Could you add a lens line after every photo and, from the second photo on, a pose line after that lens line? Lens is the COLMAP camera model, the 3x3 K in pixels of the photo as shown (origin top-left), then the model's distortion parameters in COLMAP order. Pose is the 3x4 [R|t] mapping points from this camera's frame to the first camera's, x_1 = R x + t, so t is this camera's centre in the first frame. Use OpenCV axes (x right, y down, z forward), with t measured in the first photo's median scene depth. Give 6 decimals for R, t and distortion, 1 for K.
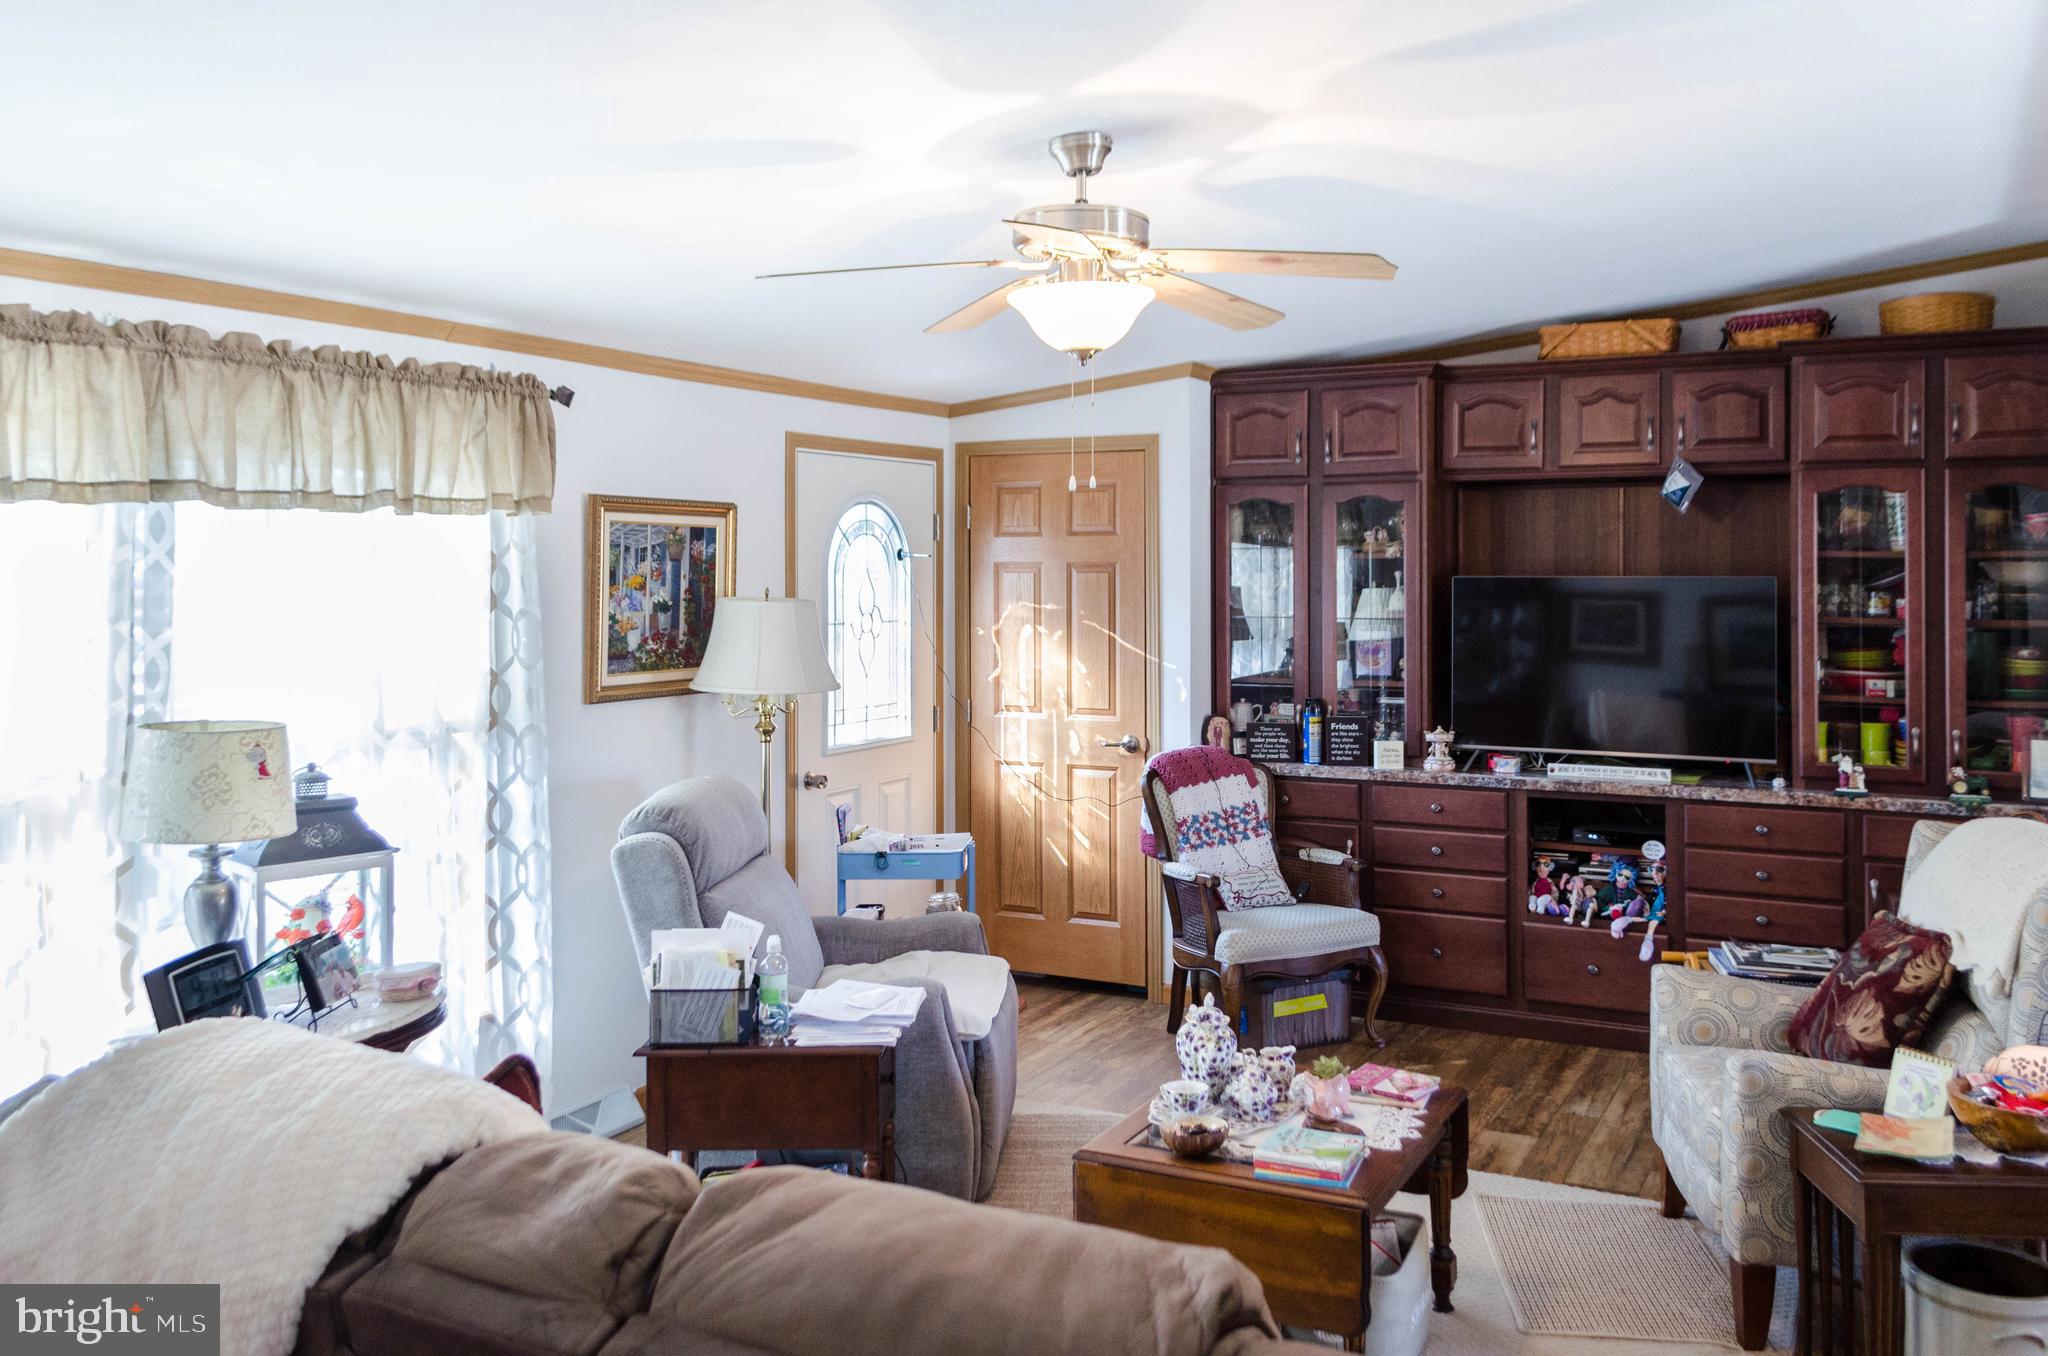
lens RADIAL K [[1673.5, 0, 1063.6], [0, 1673.5, 567.0], [0, 0, 1]] dist [0.043601, -0.010149]
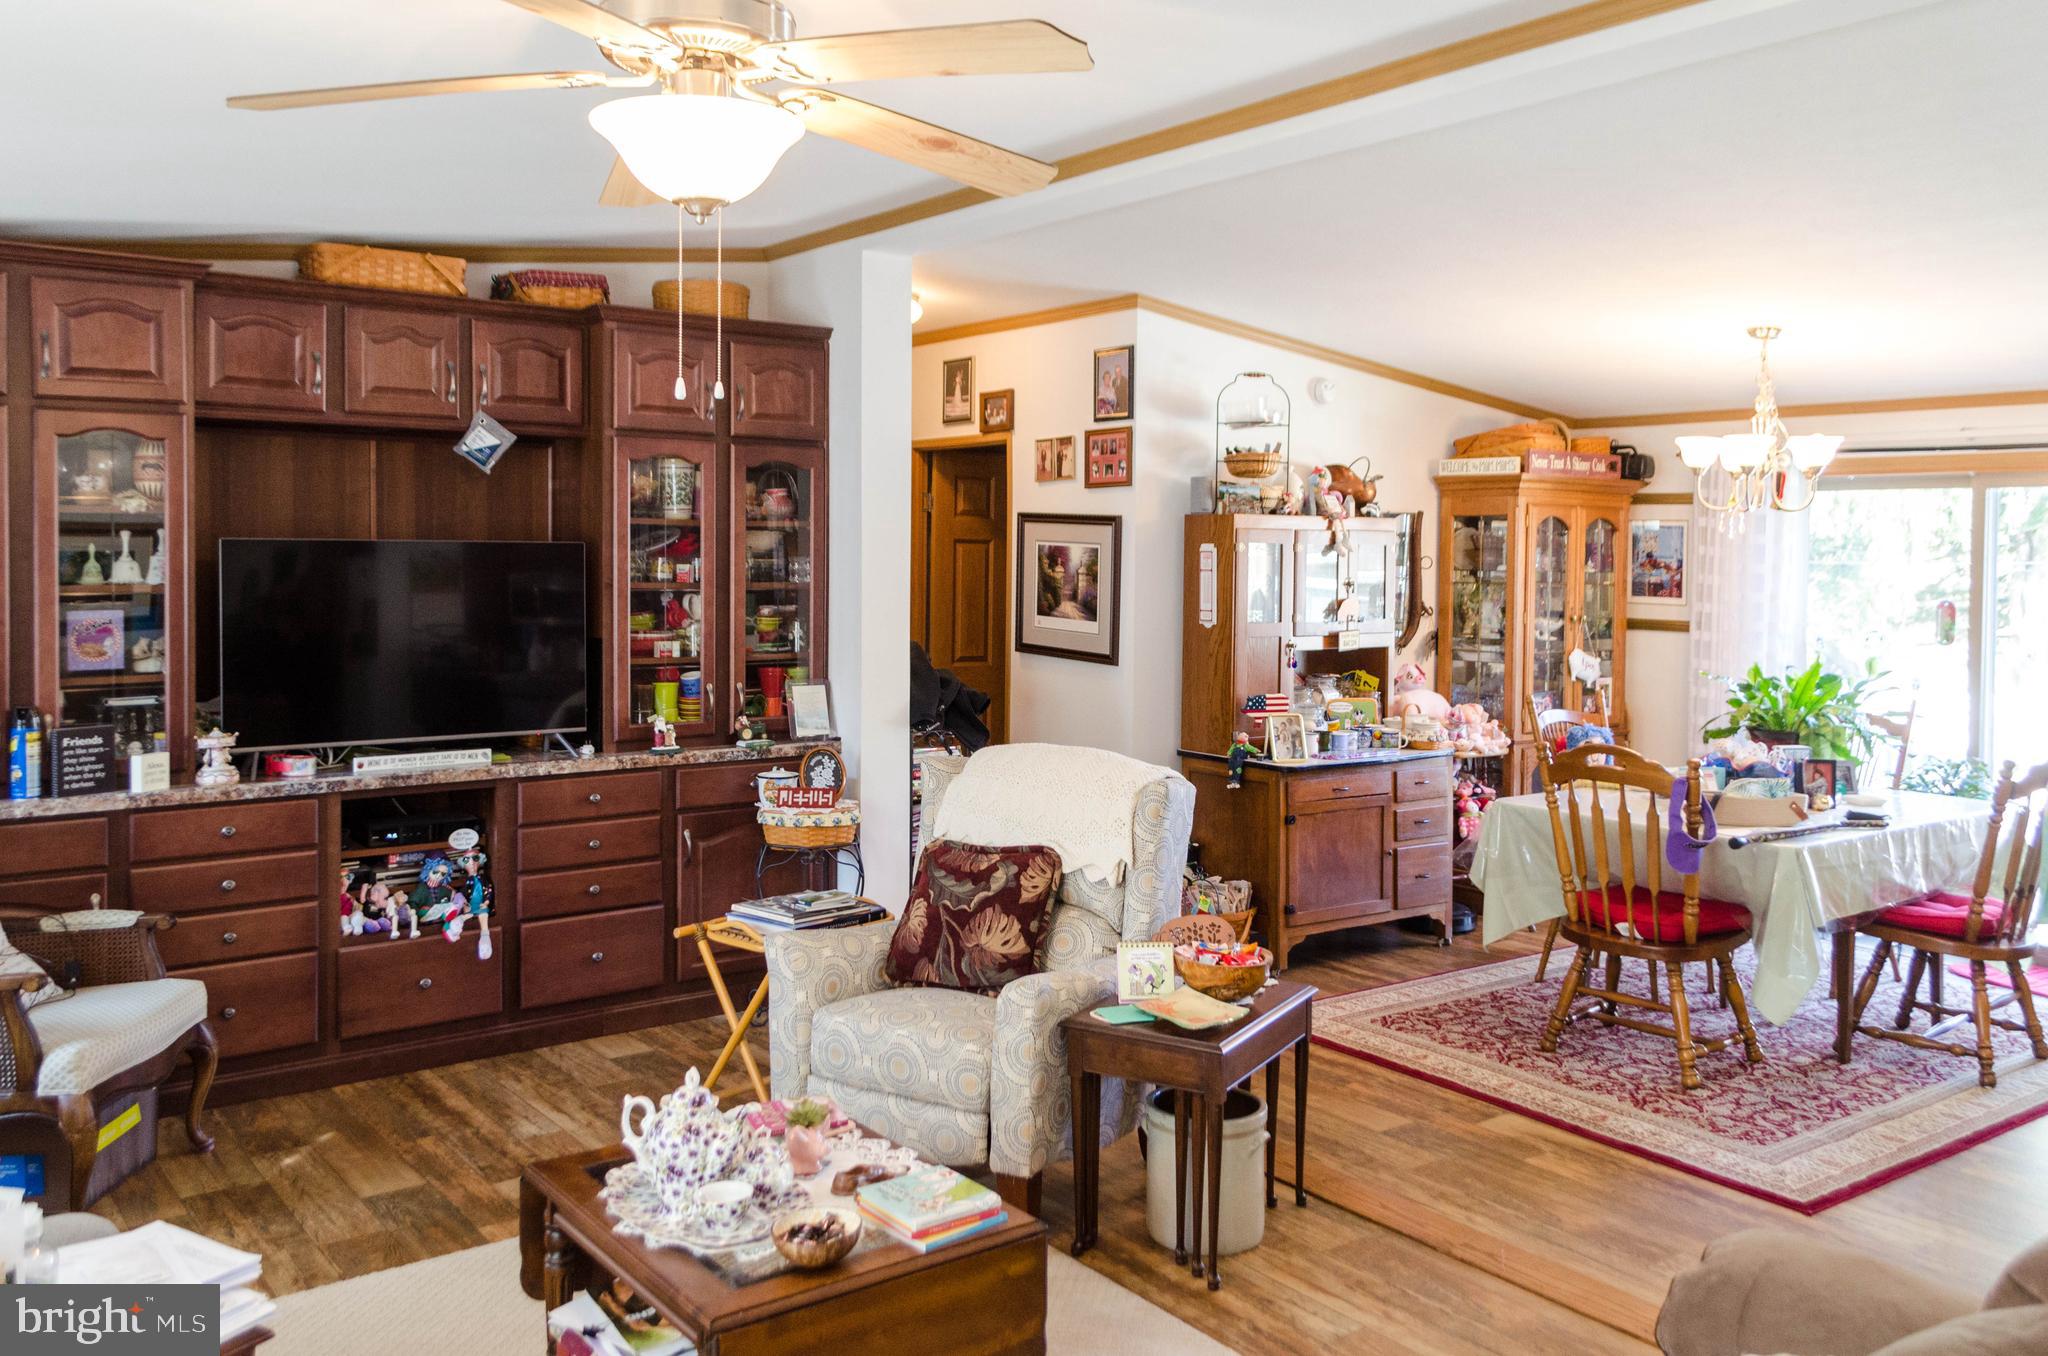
lens RADIAL K [[1673.5, 0, 1063.6], [0, 1673.5, 567.0], [0, 0, 1]] dist [0.043601, -0.010149]
pose [[0.436518, -0.004652, 0.899684, -0.330390], [-0.011342, 0.999879, 0.010673, 0.006587], [-0.899624, -0.014863, 0.436412, 0.308317]]
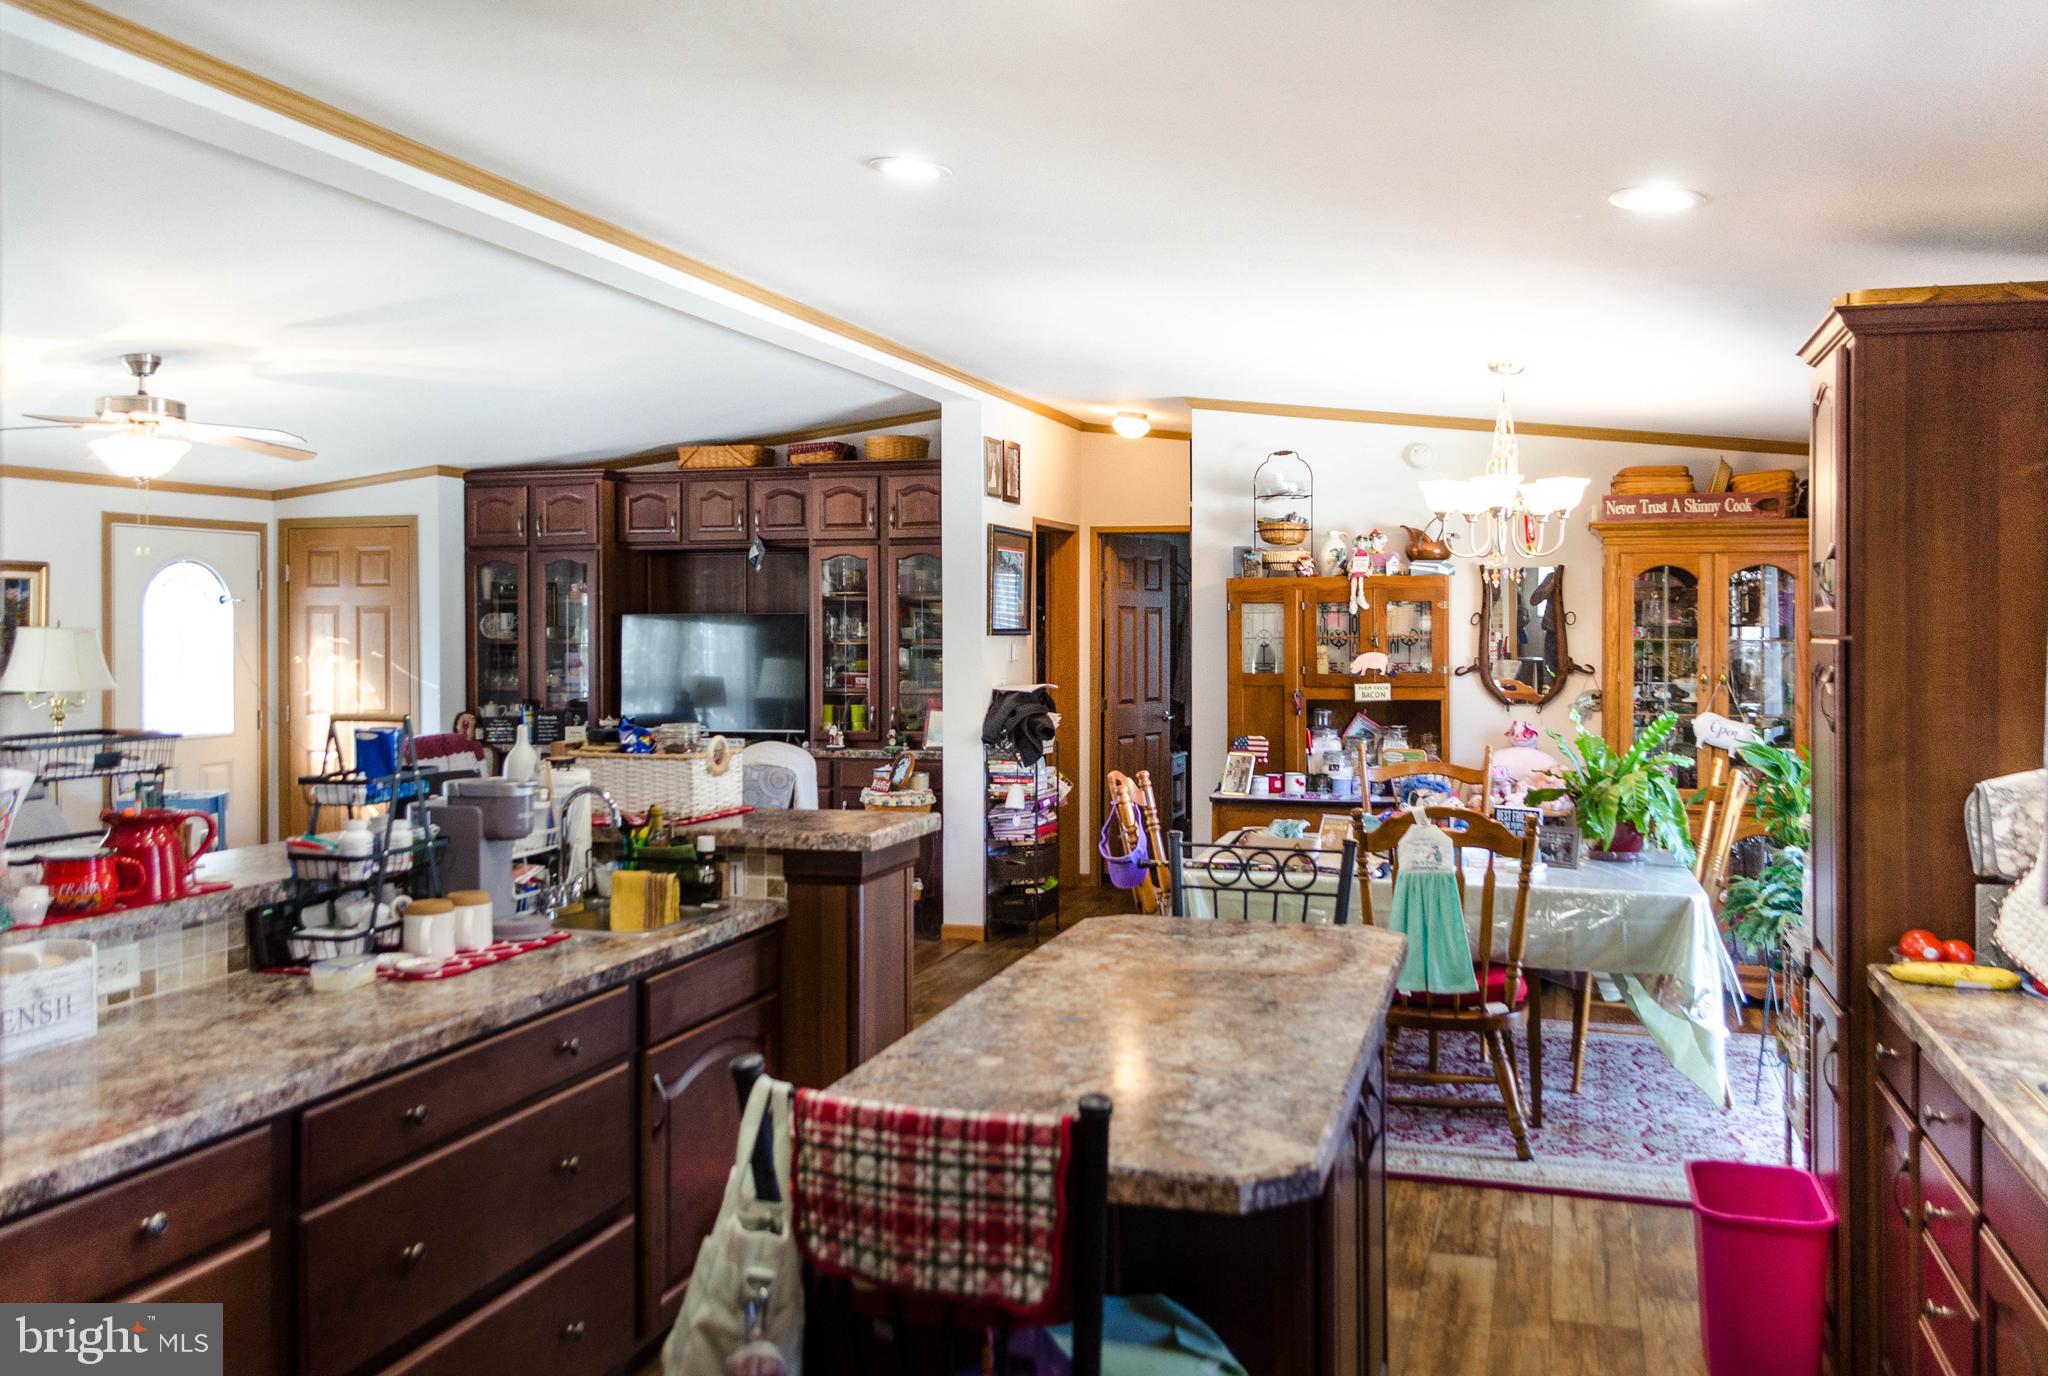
lens RADIAL K [[1612.6, 0, 1102.5], [0, 1612.6, 625.7], [0, 0, 1]] dist [0.033901, -0.030980]
pose [[0.979757, -0.003316, 0.200165, 0.380130], [0.003326, 0.999994, 0.000285, 0.017392], [-0.200165, 0.000387, 0.979762, -0.503596]]
